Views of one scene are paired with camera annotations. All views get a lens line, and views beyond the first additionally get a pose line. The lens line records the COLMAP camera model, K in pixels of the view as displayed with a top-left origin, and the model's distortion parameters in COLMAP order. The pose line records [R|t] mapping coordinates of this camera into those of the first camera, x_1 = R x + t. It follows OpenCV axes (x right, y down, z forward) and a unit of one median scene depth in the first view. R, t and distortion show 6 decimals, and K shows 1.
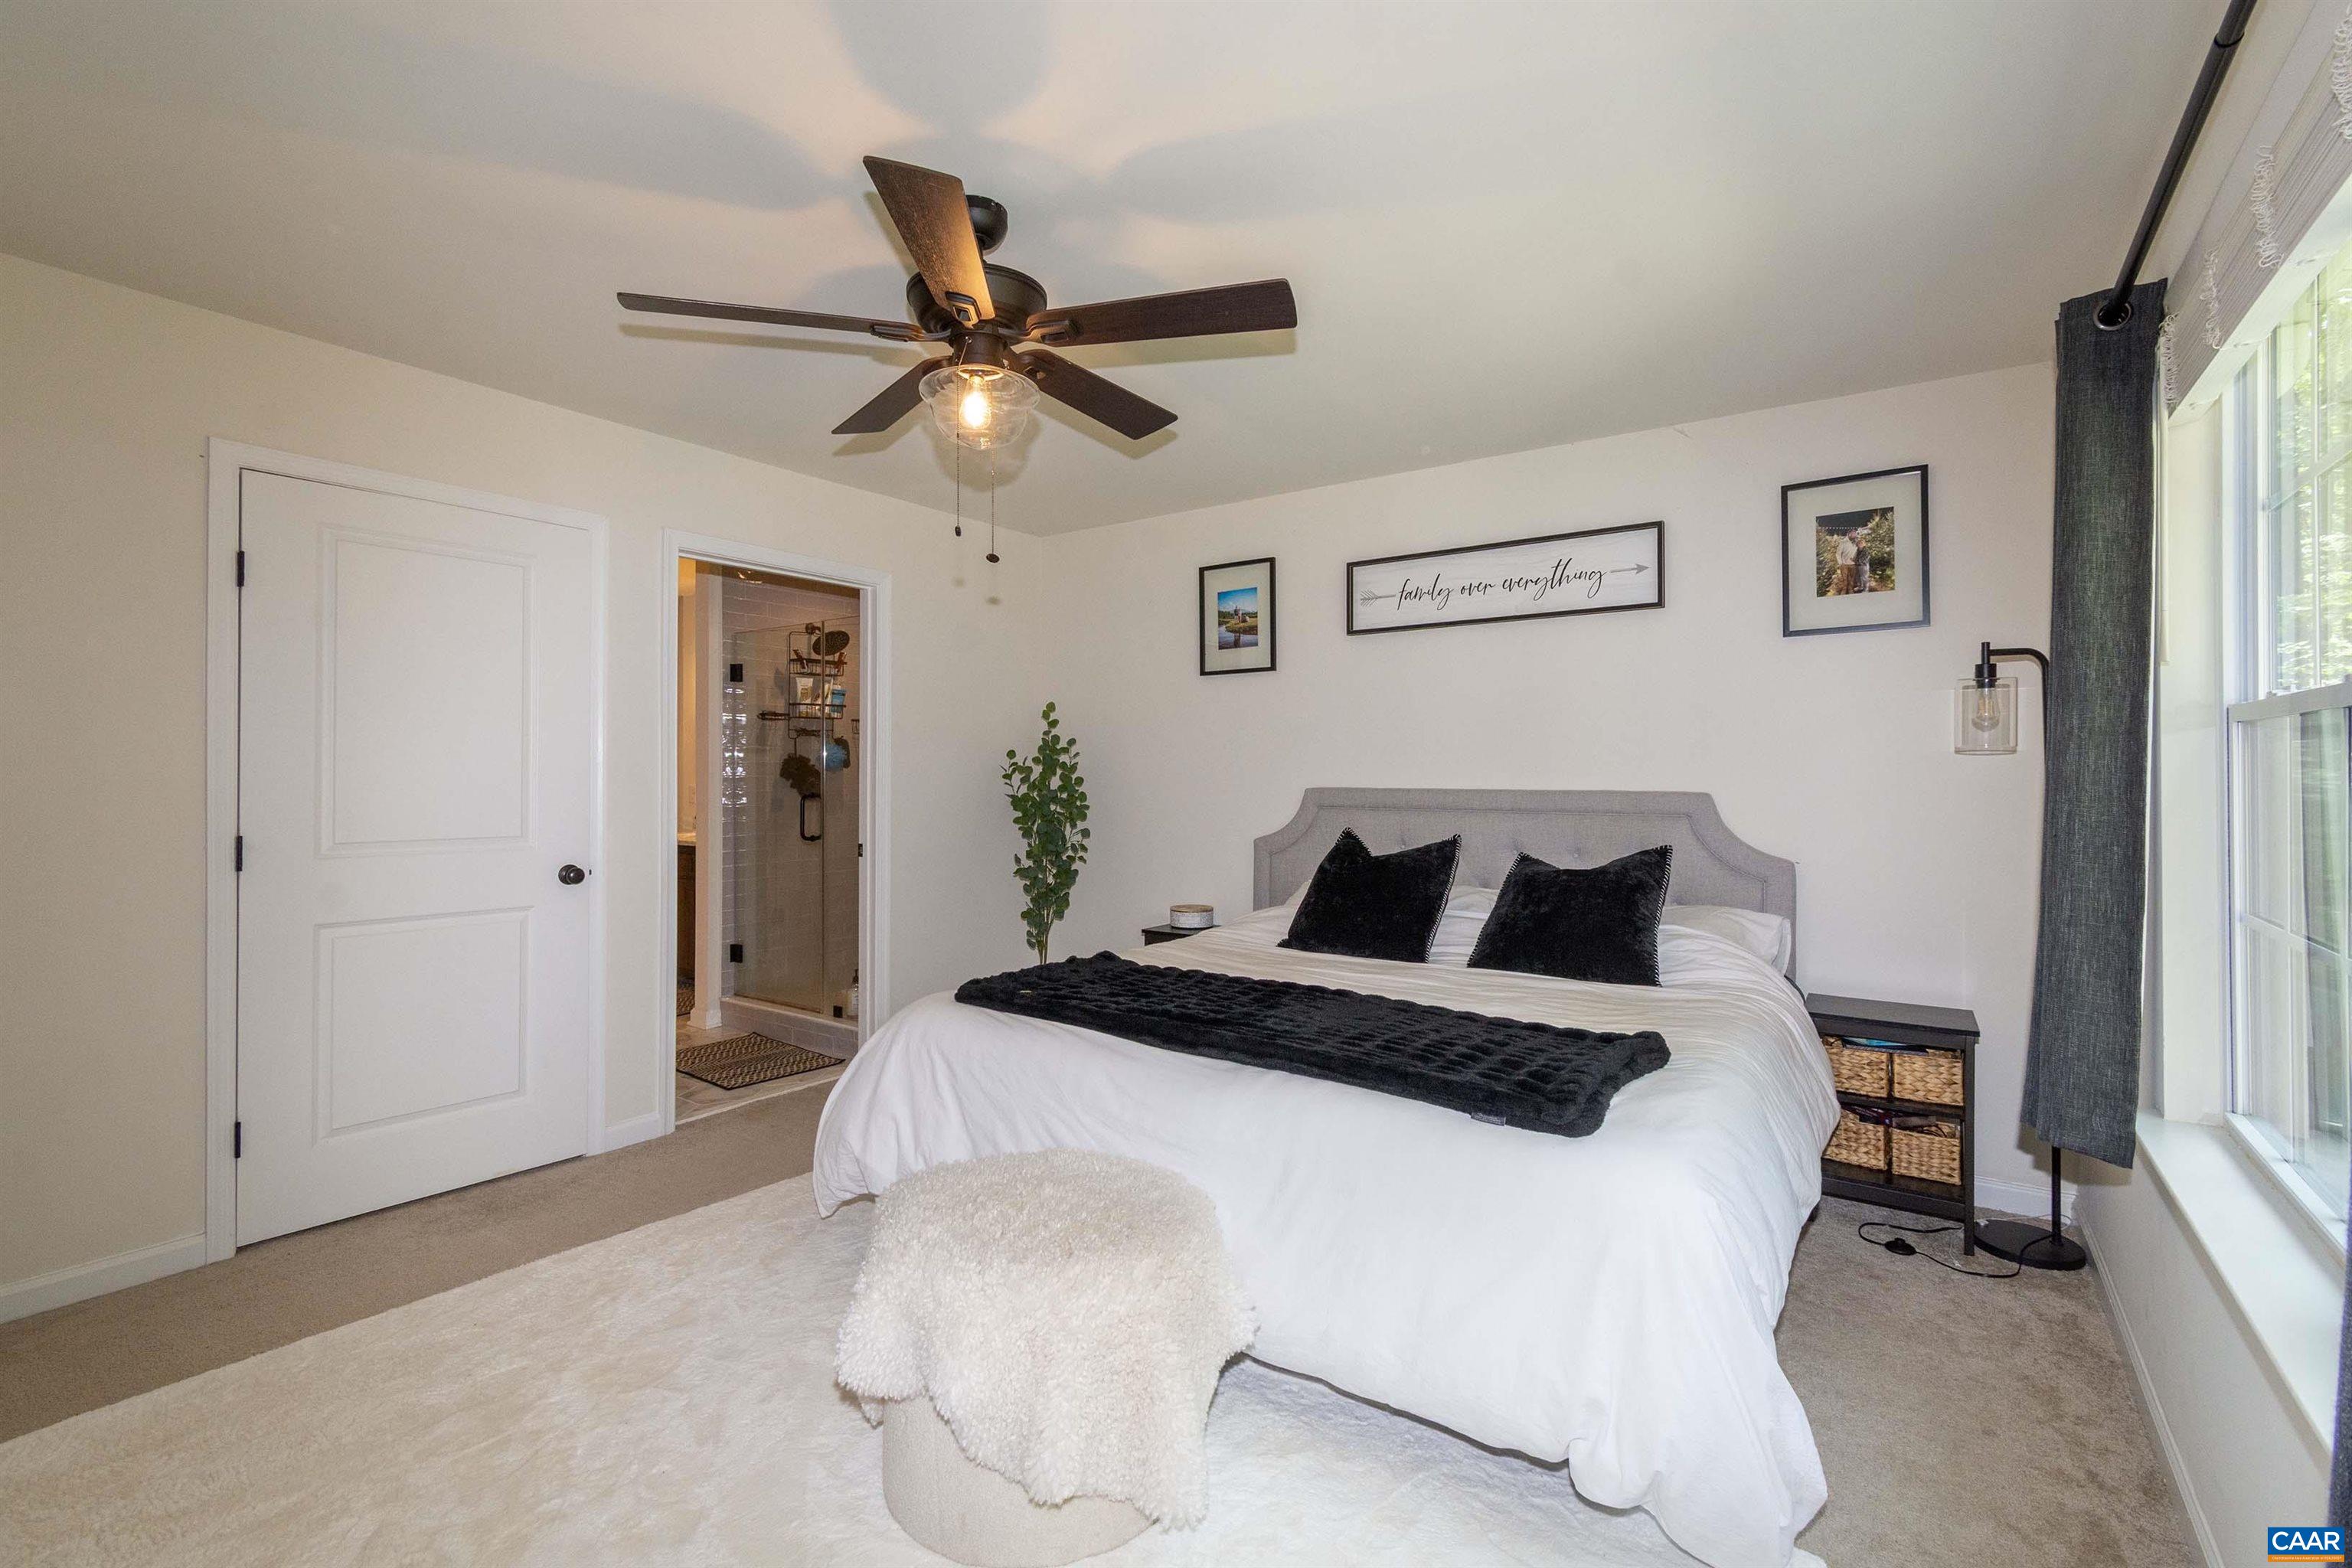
lens RADIAL K [[1038.0, 0, 1165.6], [0, 1038.0, 767.2], [0, 0, 1]] dist [0.004844, -0.001890]
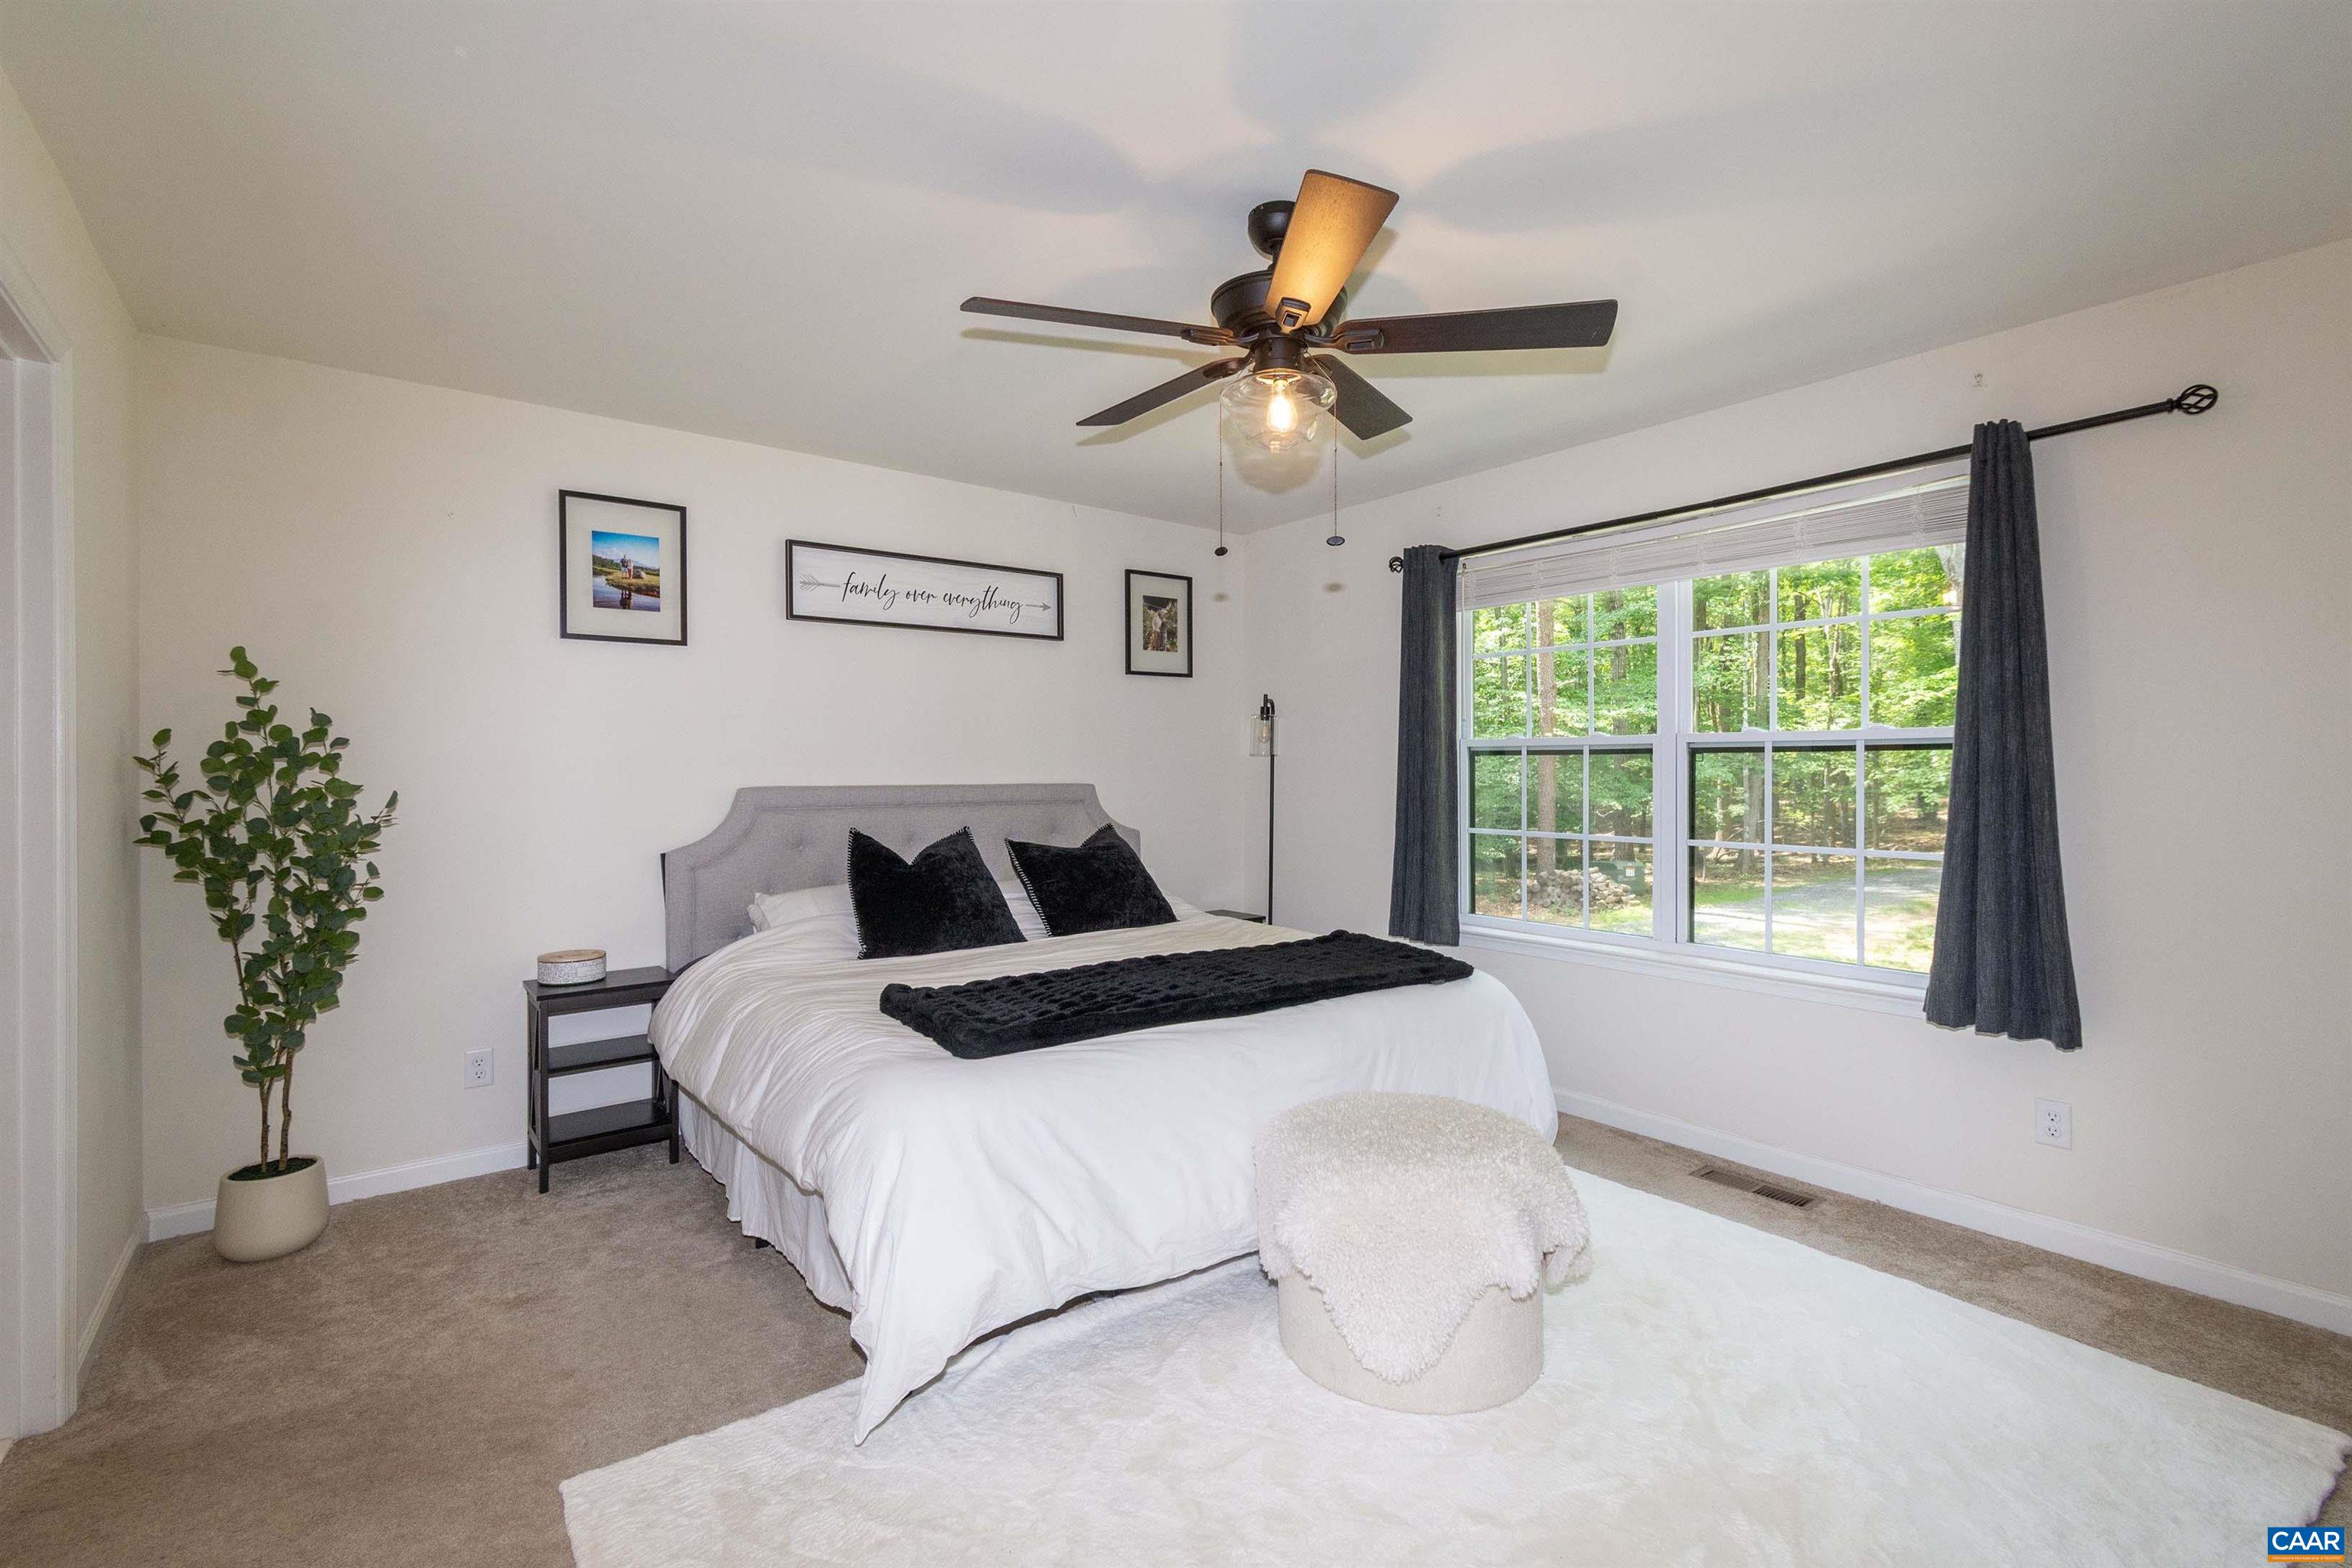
lens RADIAL K [[1038.0, 0, 1175.5], [0, 1038.0, 778.8], [0, 0, 1]] dist [0.004844, -0.001890]
pose [[0.288801, -0.007985, 0.957356, -0.606659], [-0.000149, 0.999965, 0.008386, 0.005474], [-0.957389, -0.002565, 0.288789, 0.417338]]
